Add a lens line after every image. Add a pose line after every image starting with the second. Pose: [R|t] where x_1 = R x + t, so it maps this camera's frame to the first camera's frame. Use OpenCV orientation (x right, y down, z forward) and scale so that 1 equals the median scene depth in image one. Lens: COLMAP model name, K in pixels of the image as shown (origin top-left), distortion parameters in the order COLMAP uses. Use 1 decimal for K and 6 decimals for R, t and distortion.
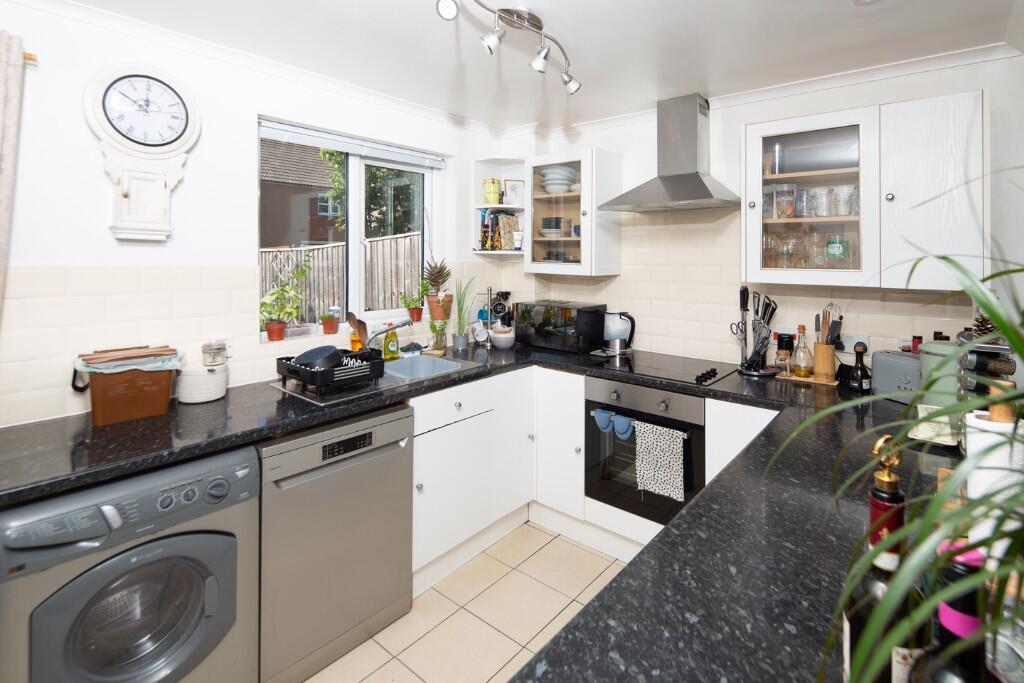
lens RADIAL K [[505.9, 0, 512.5], [0, 505.9, 254.5], [0, 0, 1]] dist [-0.000219, -0.000492]
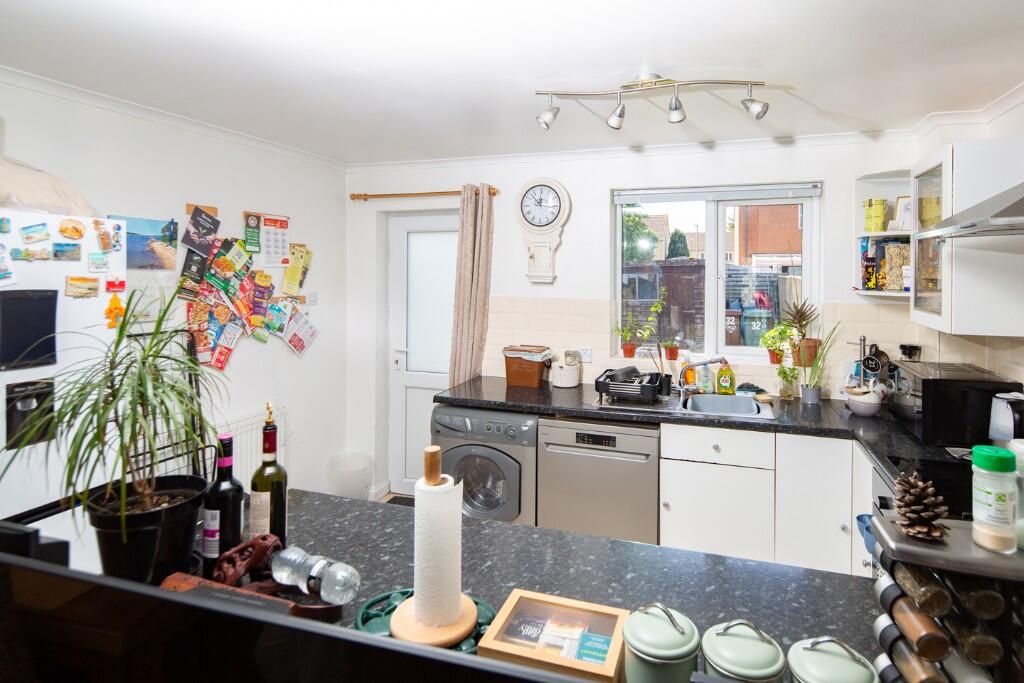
lens RADIAL K [[512.2, 0, 514.1], [0, 512.2, 277.1], [0, 0, 1]] dist [0.001203, 0.000041]
pose [[0.364752, -0.000571, -0.931105, 0.750894], [-0.000082, 1.000000, -0.000646, -0.042199], [0.931105, 0.000312, 0.364752, 0.275880]]
